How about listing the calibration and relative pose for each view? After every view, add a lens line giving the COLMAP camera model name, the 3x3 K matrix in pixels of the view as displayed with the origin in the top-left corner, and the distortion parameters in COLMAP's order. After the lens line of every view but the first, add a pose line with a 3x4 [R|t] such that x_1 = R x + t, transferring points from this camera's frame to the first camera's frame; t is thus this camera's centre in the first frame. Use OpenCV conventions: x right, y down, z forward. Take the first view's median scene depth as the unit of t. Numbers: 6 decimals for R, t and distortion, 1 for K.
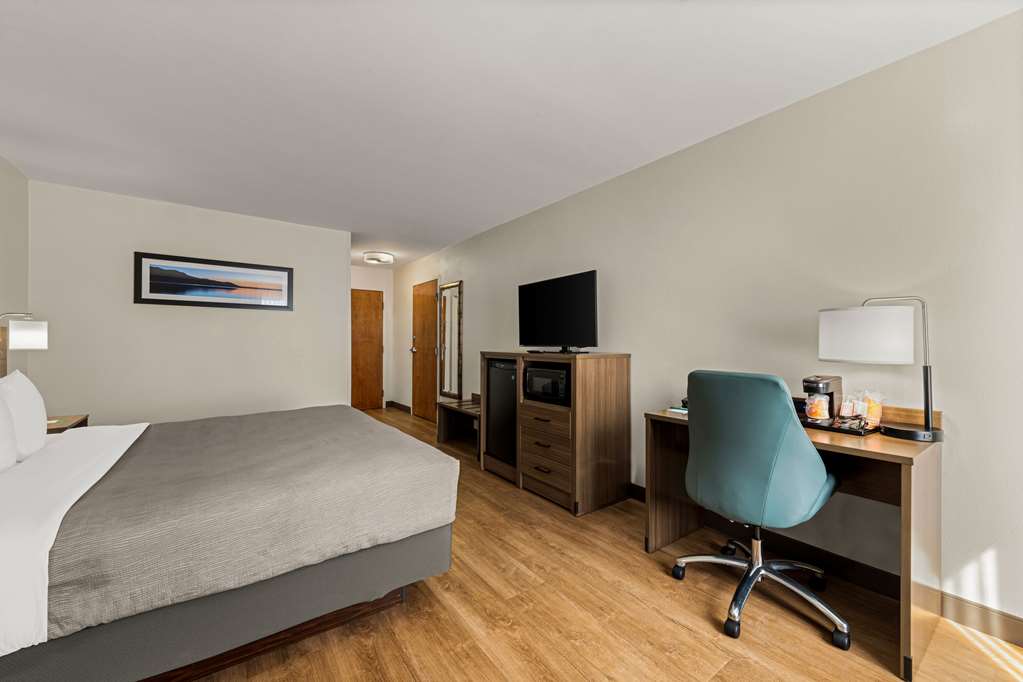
lens RADIAL K [[400.6, 0, 522.5], [0, 400.6, 340.4], [0, 0, 1]] dist [0.004363, 0.000546]
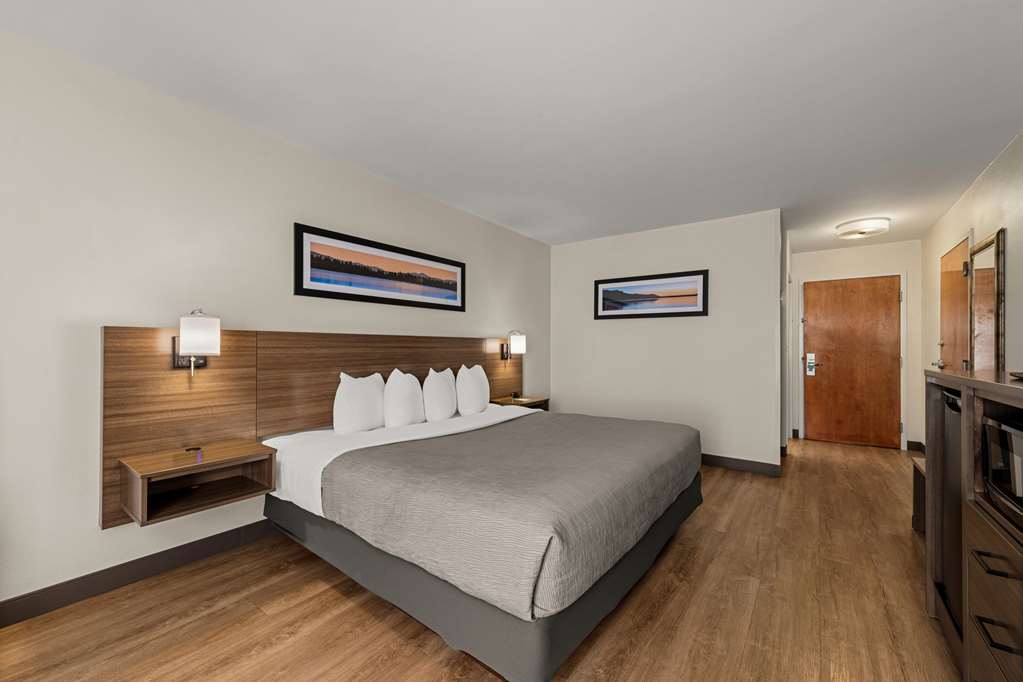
lens RADIAL K [[400.6, 0, 513.9], [0, 400.6, 342.9], [0, 0, 1]] dist [0.004363, 0.000546]
pose [[0.286838, -0.010635, -0.957920, 0.194645], [-0.001899, 0.999930, -0.011669, -0.000146], [0.957977, 0.005166, 0.286798, 0.333409]]
